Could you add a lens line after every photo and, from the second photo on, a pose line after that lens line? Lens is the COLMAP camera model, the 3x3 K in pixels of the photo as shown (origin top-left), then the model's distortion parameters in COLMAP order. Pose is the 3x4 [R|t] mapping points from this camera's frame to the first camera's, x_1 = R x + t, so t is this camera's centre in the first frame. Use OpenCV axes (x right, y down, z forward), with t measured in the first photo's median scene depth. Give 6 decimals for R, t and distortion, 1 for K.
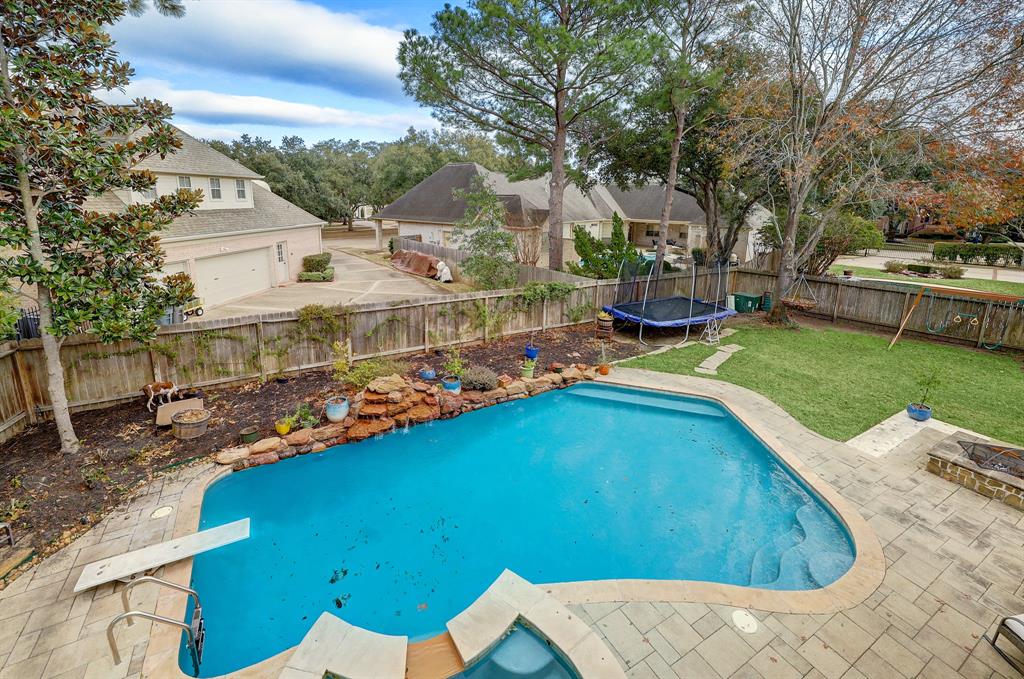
lens RADIAL K [[437.1, 0, 505.5], [0, 437.1, 286.2], [0, 0, 1]] dist [-0.002525, 0.000064]
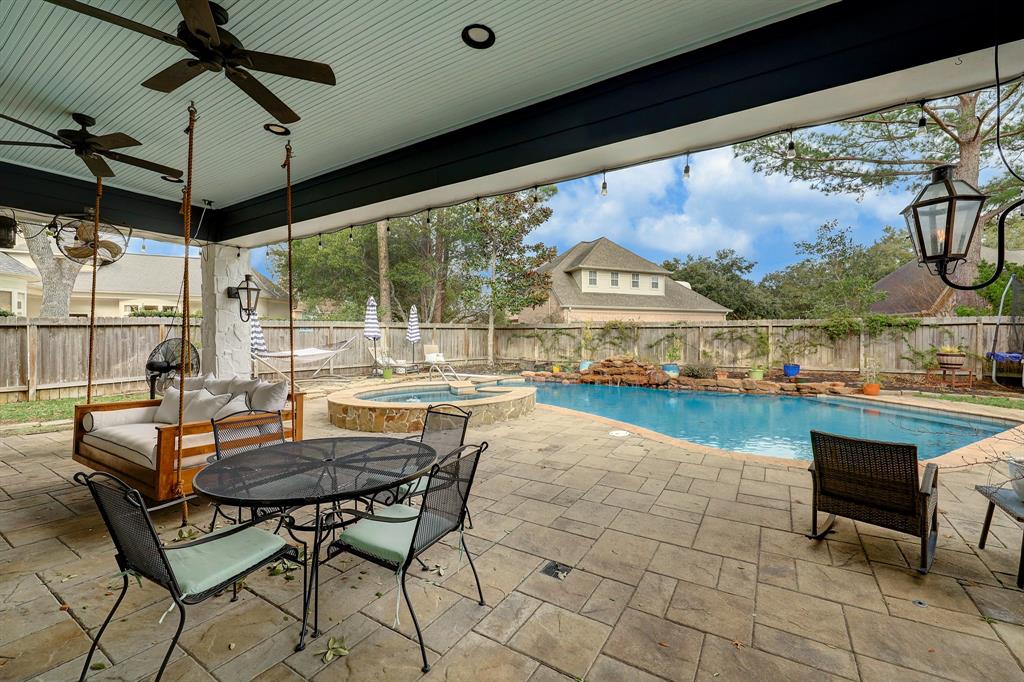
lens RADIAL K [[411.9, 0, 526.6], [0, 411.9, 329.0], [0, 0, 1]] dist [-0.003657, 0.000141]
pose [[0.498082, -0.035231, -0.866414, 0.572451], [-0.155701, 0.979301, -0.129330, 0.279660], [0.853036, 0.199319, 0.482287, 0.076725]]
